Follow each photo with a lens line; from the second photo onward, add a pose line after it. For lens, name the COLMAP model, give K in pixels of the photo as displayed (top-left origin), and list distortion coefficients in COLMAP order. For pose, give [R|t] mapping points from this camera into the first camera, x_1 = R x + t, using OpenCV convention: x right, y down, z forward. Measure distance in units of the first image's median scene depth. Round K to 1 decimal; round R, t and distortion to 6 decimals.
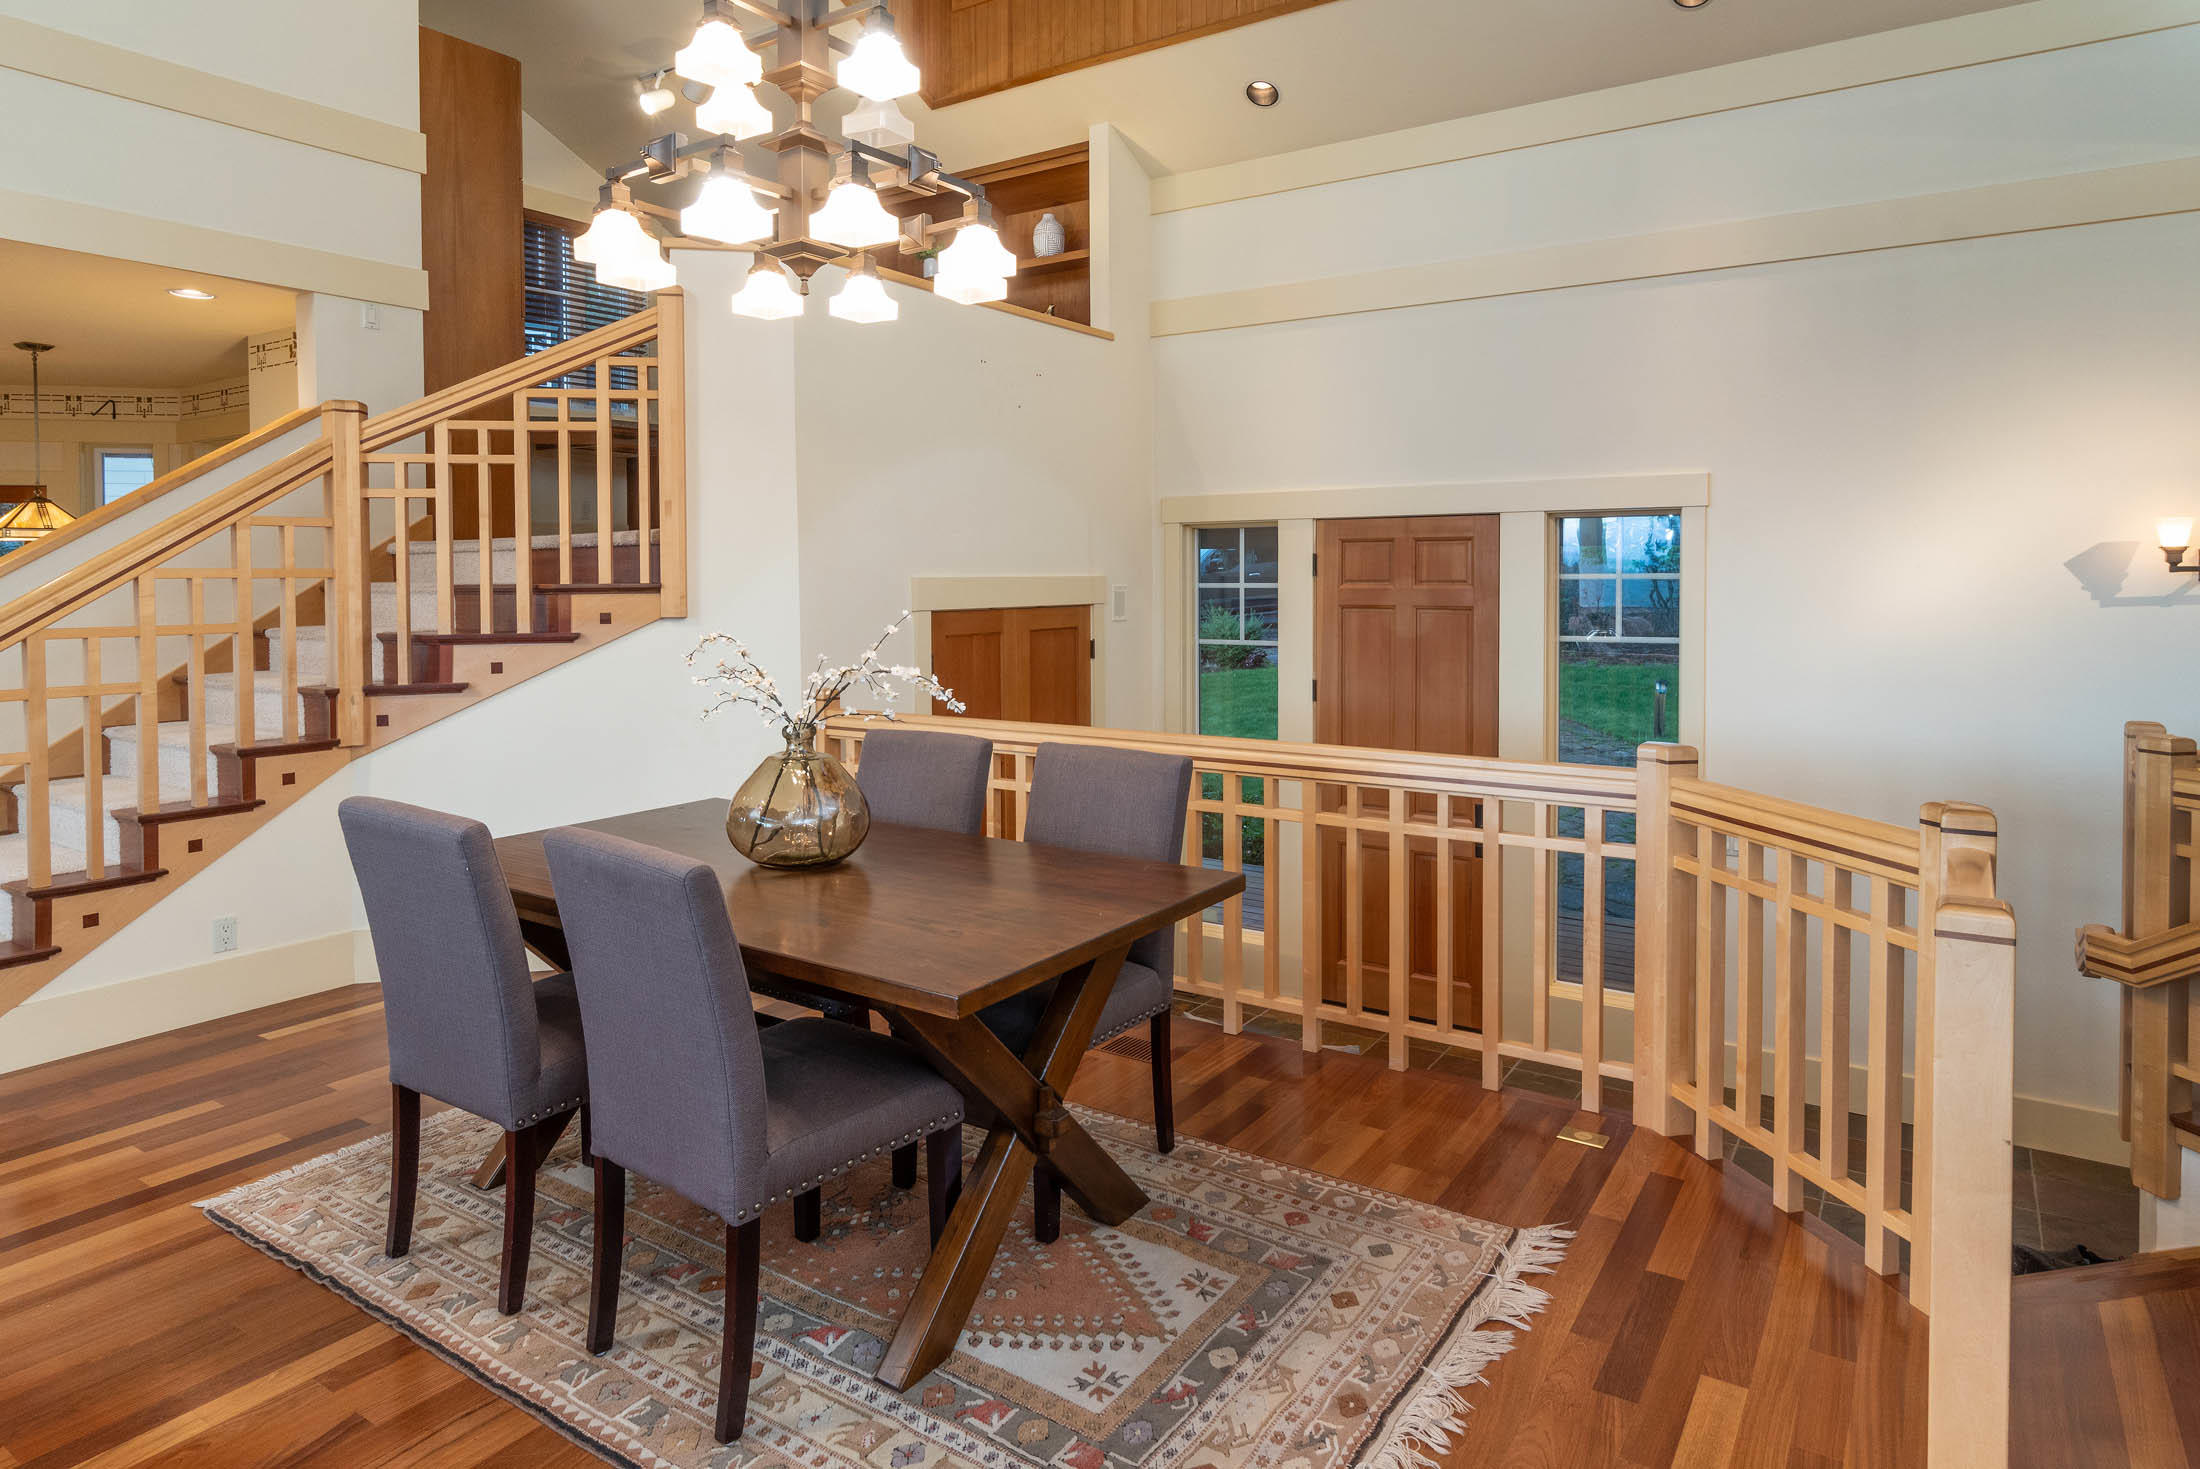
lens RADIAL K [[1269.5, 0, 1102.8], [0, 1269.5, 606.3], [0, 0, 1]] dist [0.000649, 0.000672]
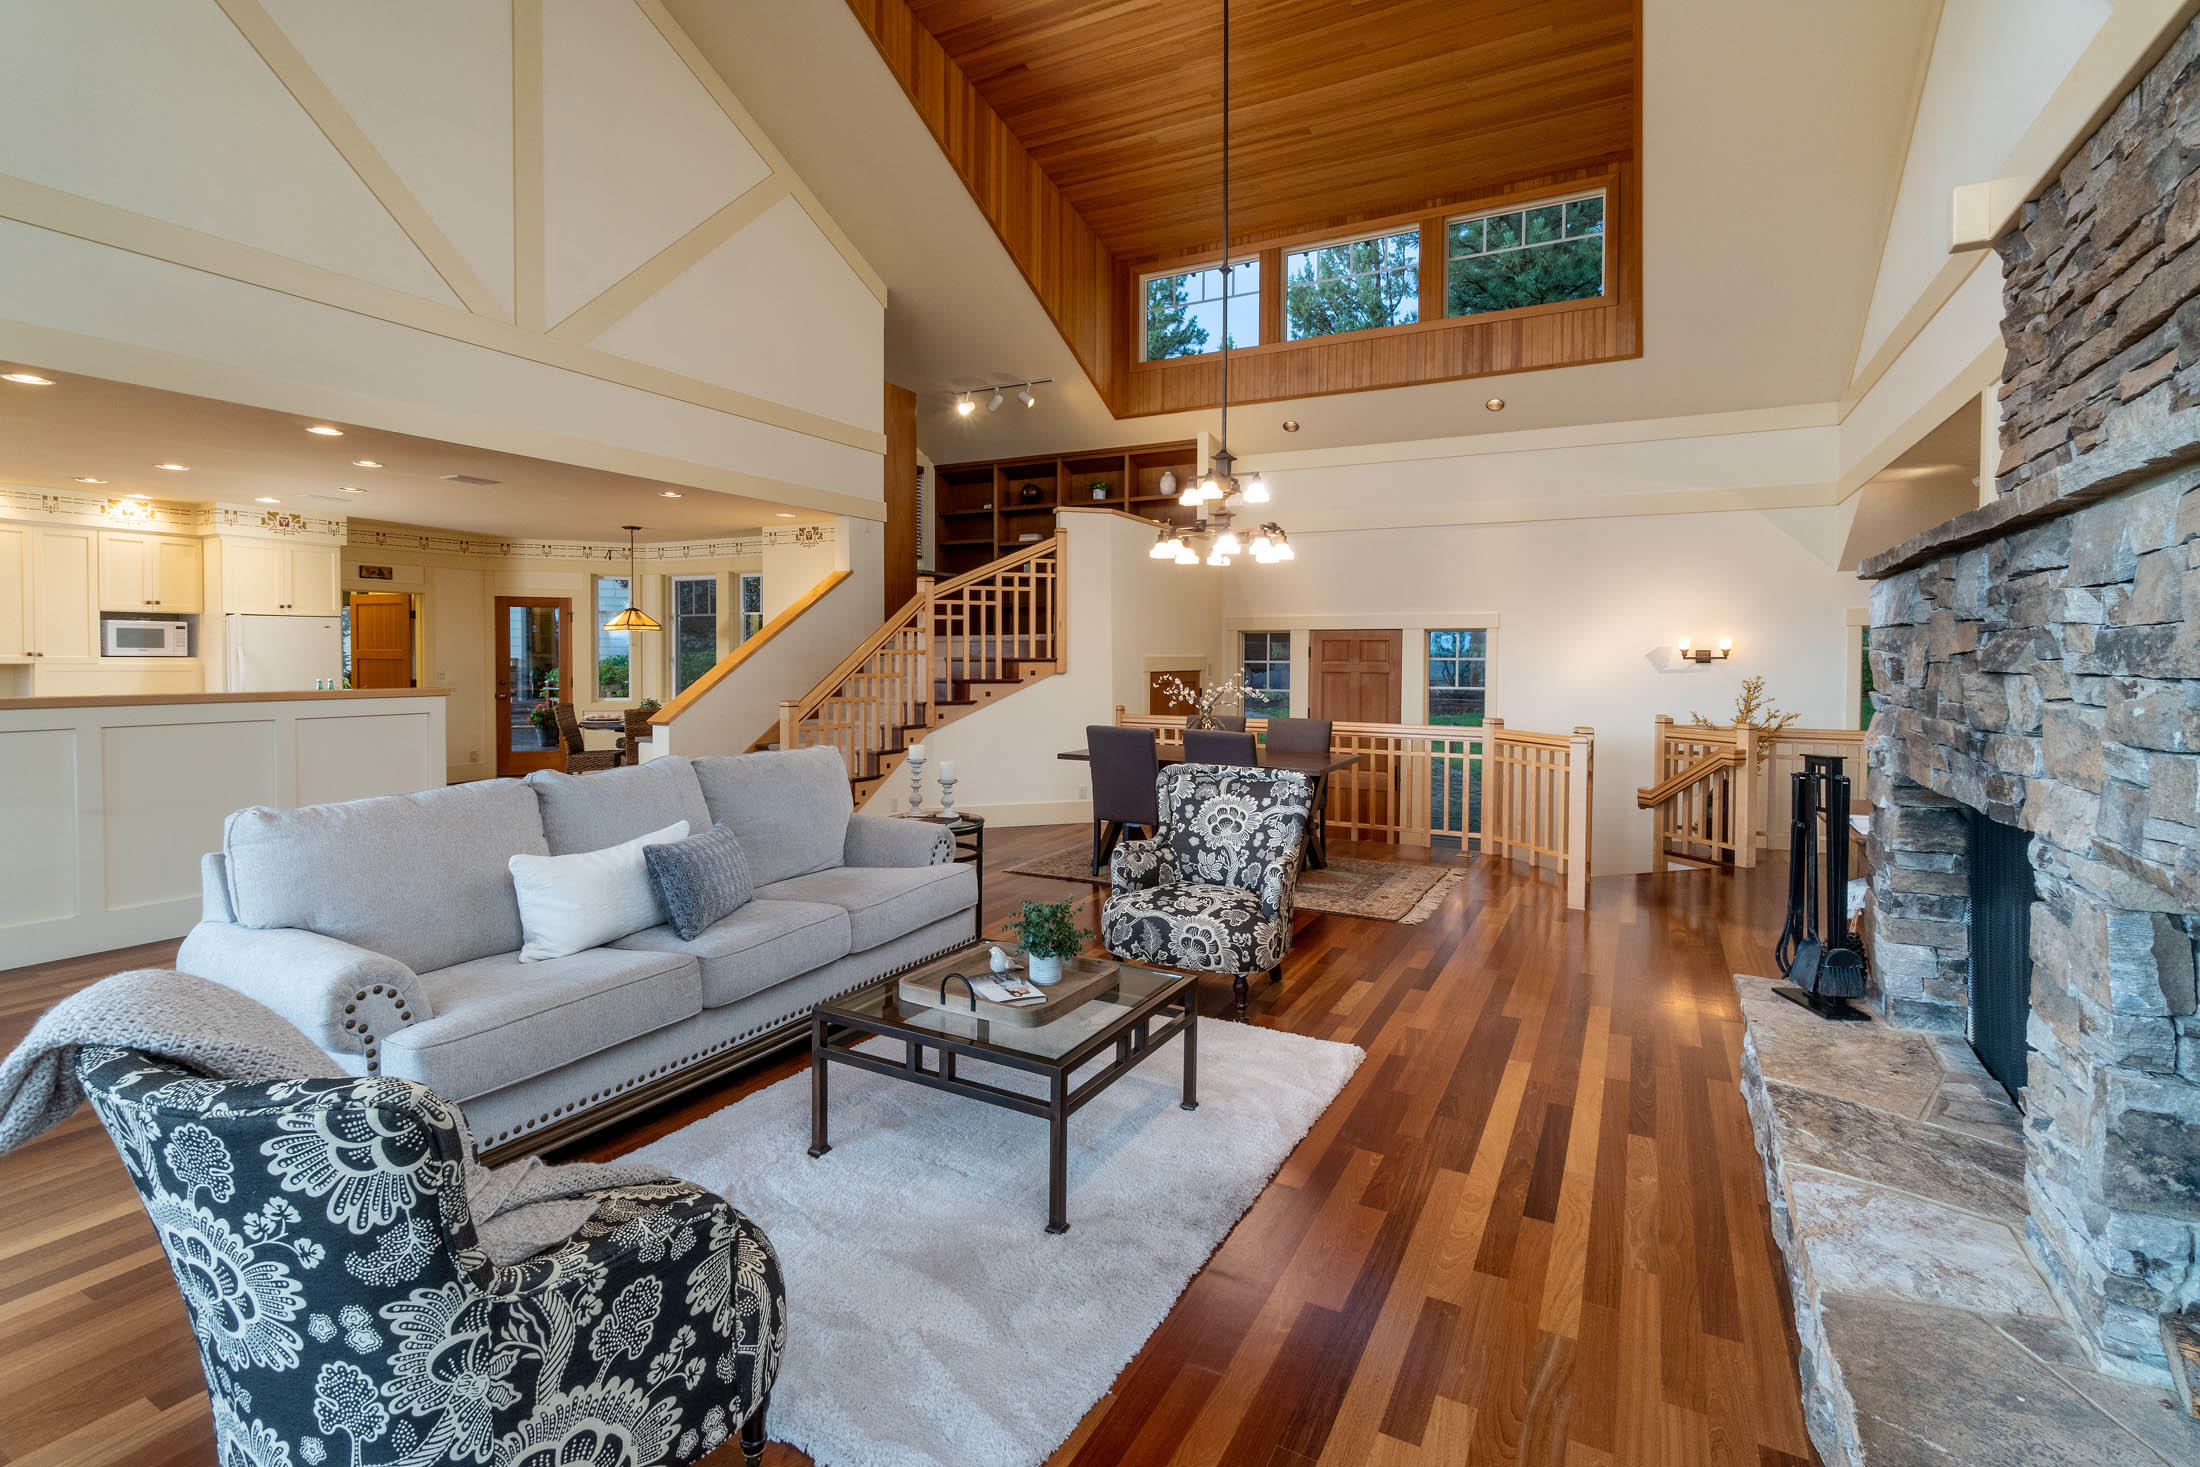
lens RADIAL K [[1032.5, 0, 1045.9], [0, 1032.5, 688.8], [0, 0, 1]] dist [0.000004, -0.000037]
pose [[0.998323, 0.007966, 0.057334, -0.475550], [-0.008351, 0.999944, 0.006482, 0.025701], [-0.057279, -0.006950, 0.998334, -0.863214]]
